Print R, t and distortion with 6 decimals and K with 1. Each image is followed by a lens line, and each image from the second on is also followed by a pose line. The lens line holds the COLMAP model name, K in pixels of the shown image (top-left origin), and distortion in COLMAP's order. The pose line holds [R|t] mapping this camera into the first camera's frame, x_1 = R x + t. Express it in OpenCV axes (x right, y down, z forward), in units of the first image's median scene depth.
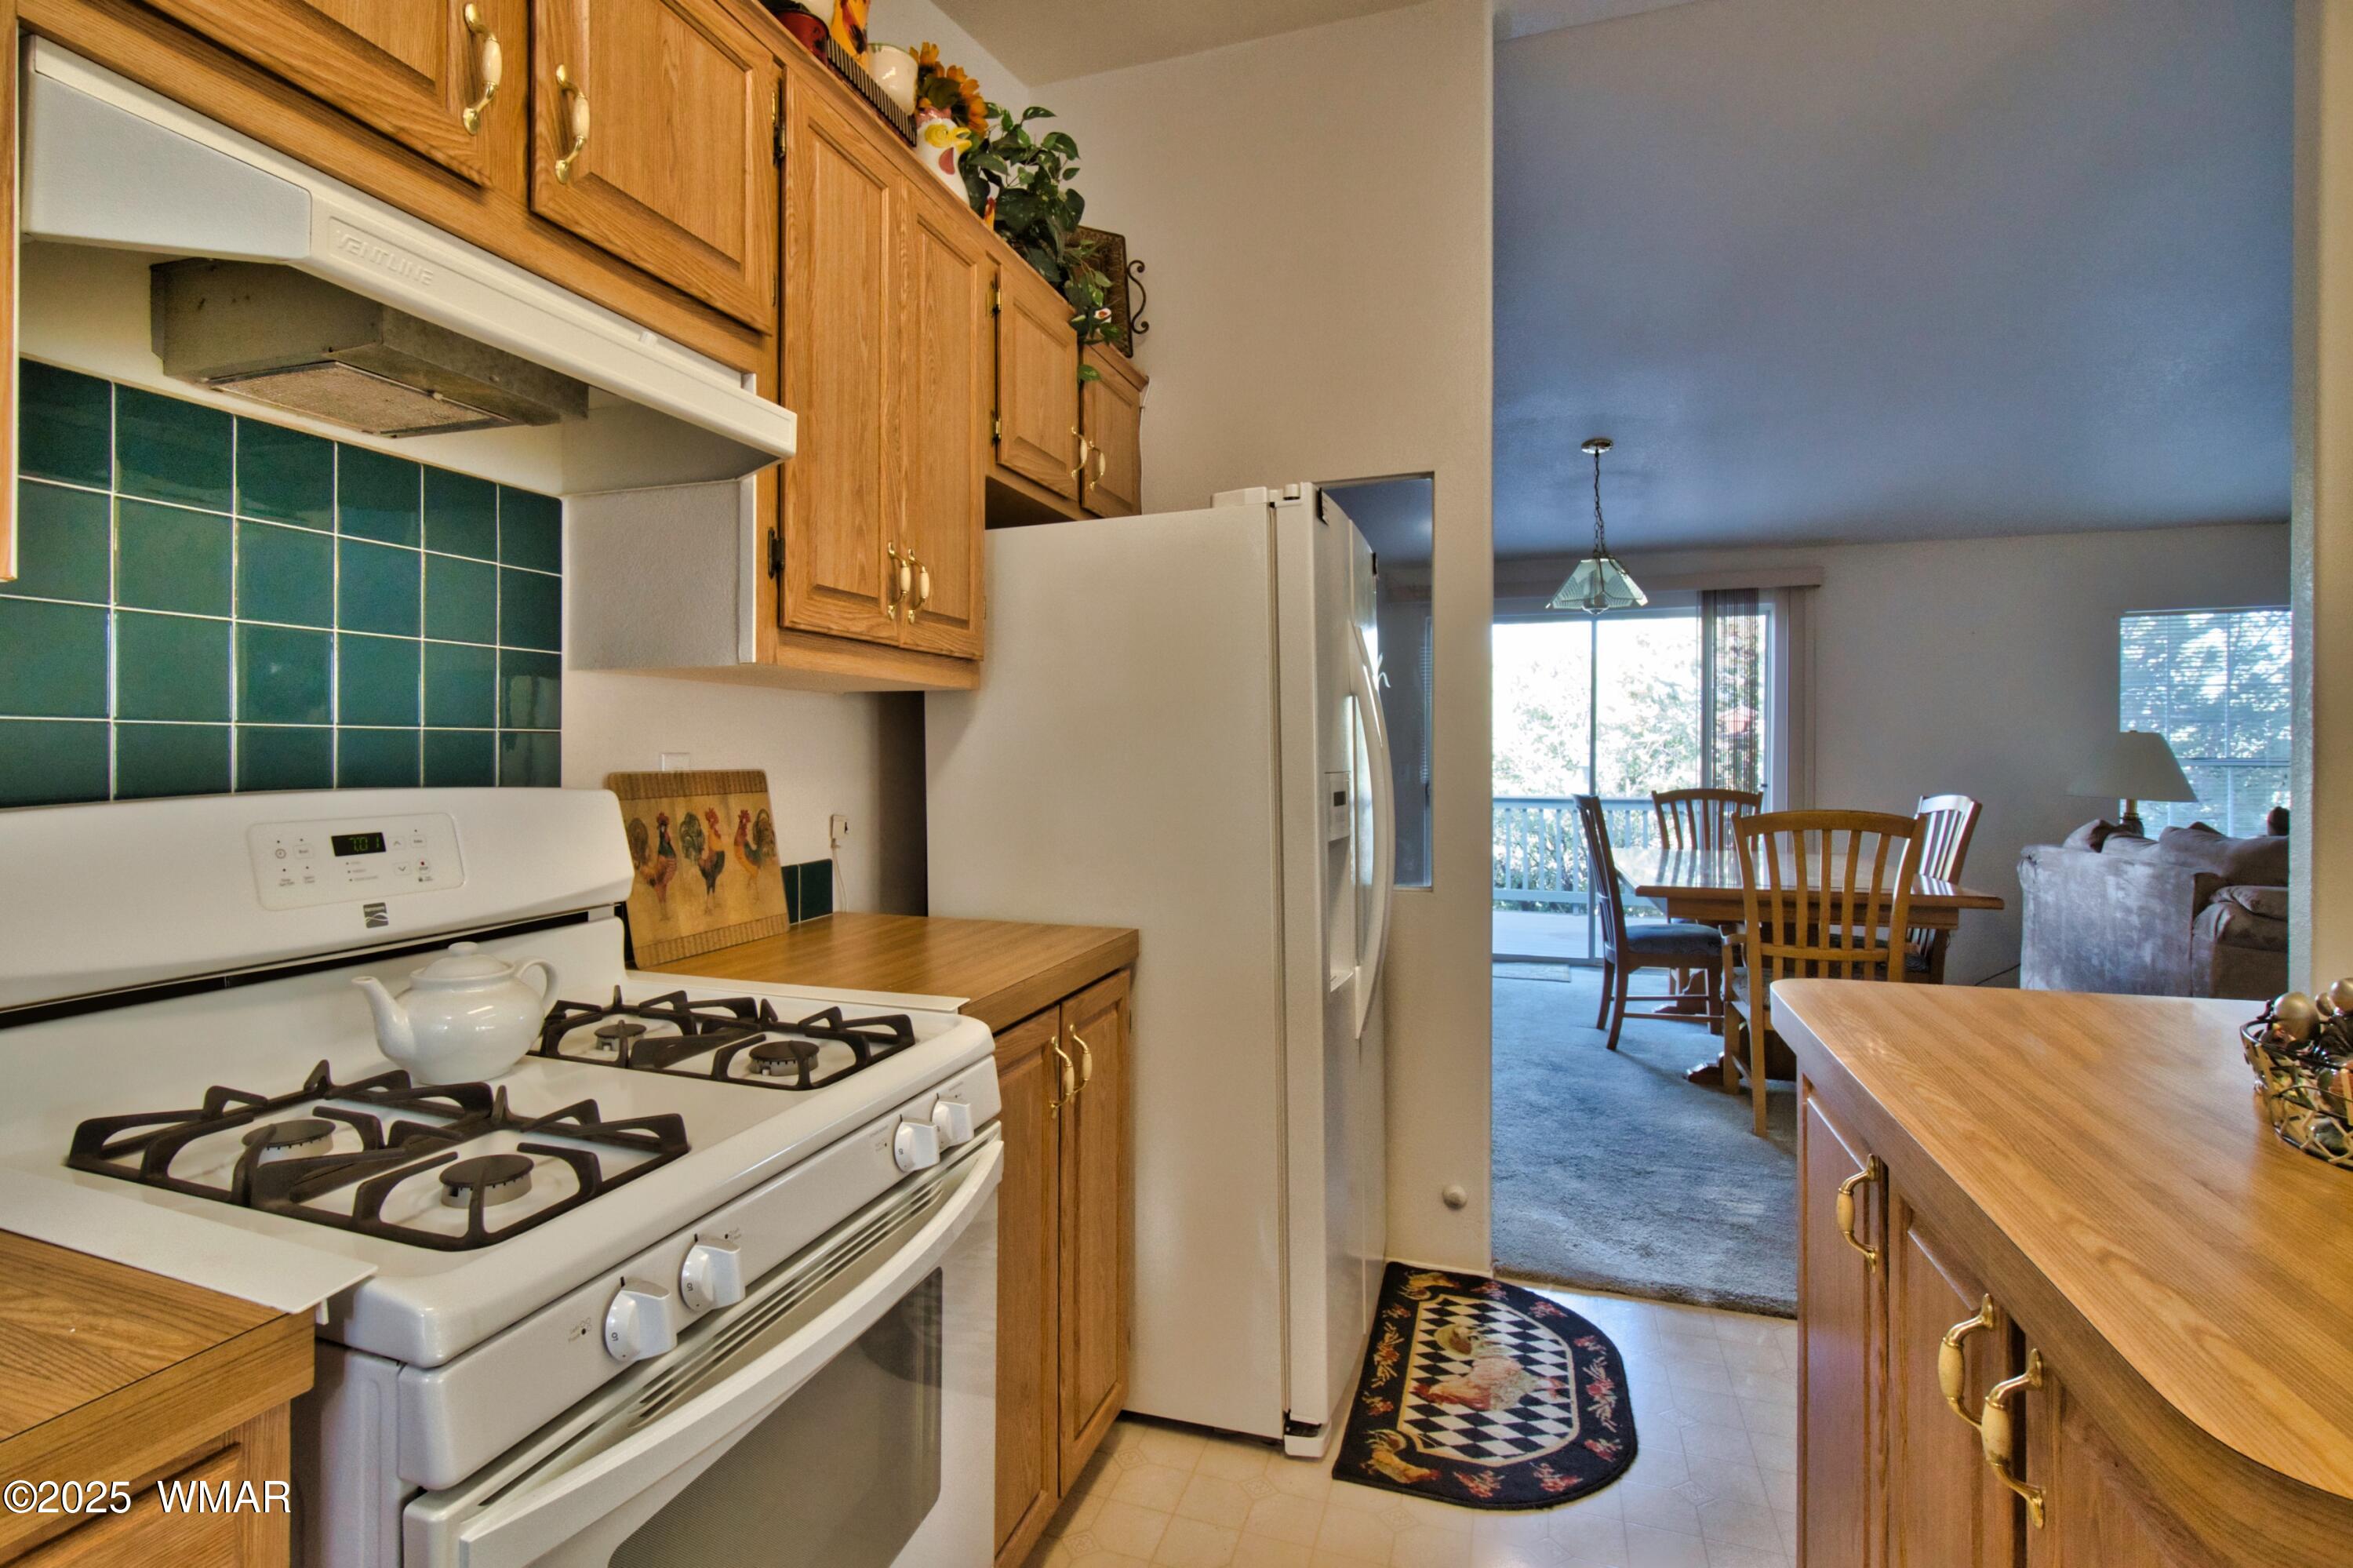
lens RADIAL K [[1138.7, 0, 1109.5], [0, 1138.7, 755.6], [0, 0, 1]] dist [-0.001728, 0.000093]
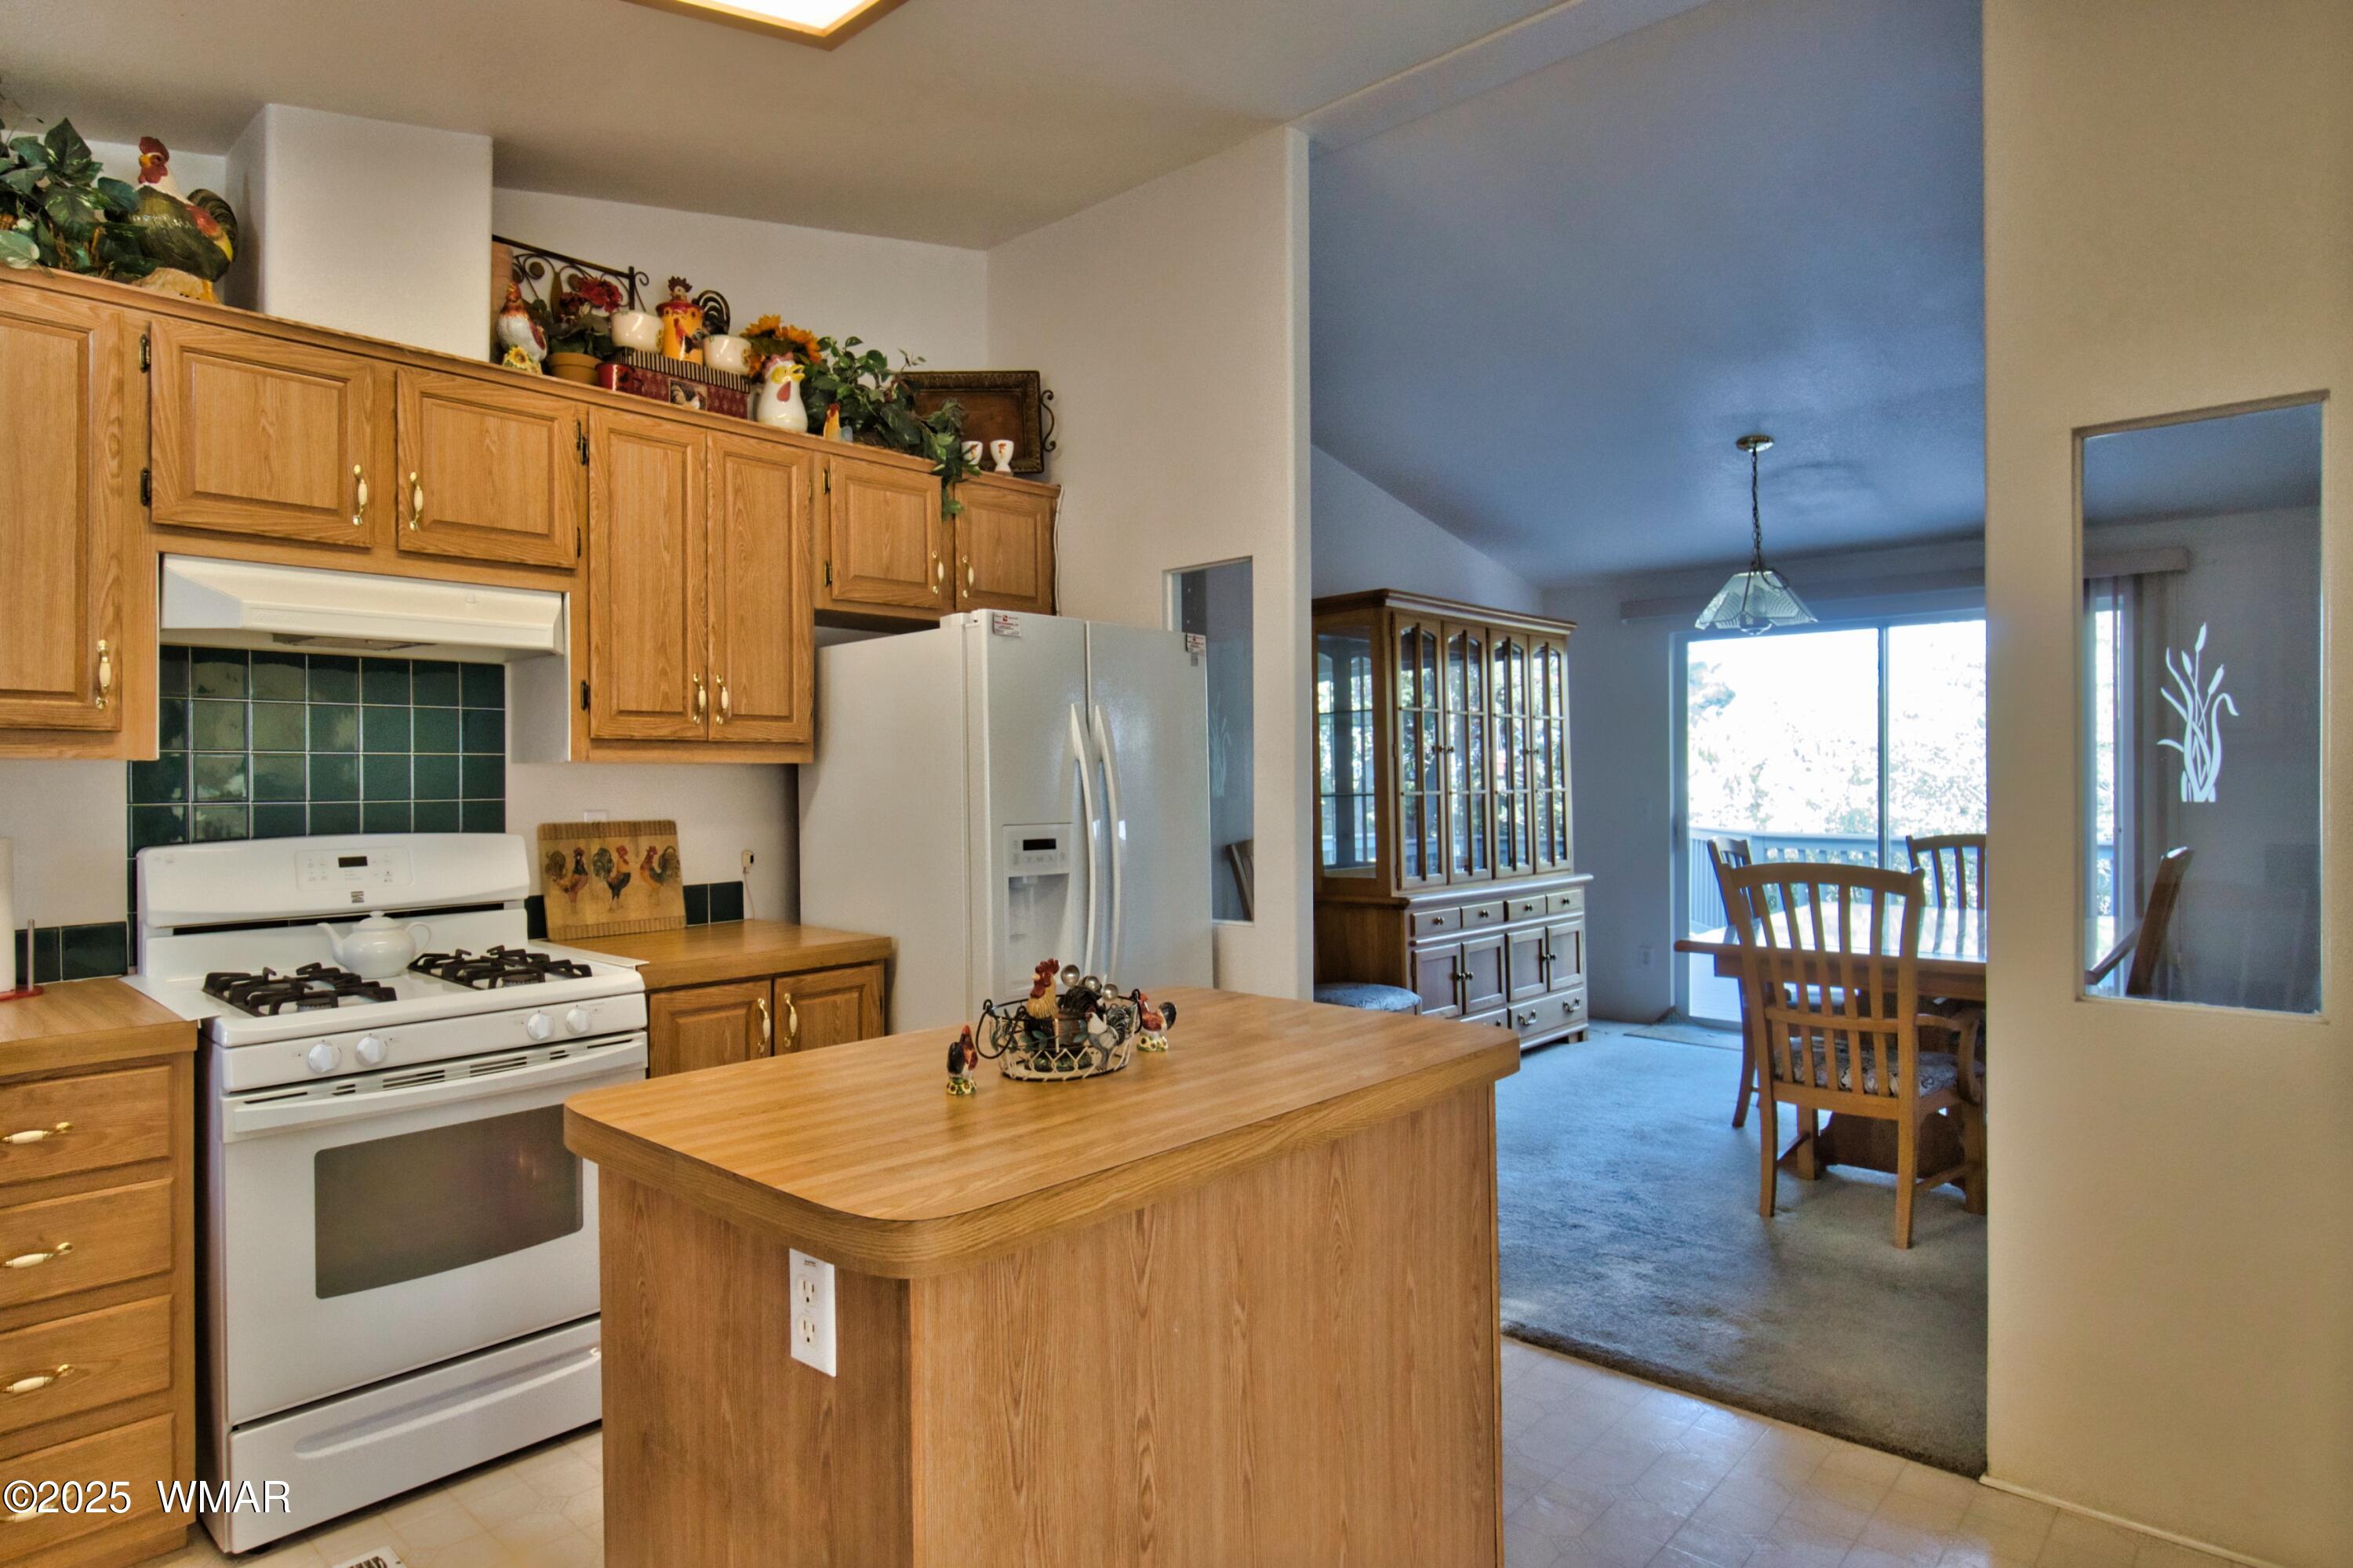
lens RADIAL K [[1315.7, 0, 1052.0], [0, 1315.7, 775.3], [0, 0, 1]] dist [0.002117, -0.000434]
pose [[0.910019, -0.007270, -0.414503, 0.992191], [0.005543, 0.999970, -0.005370, -0.038707], [0.414530, 0.002590, 0.910032, -0.421971]]
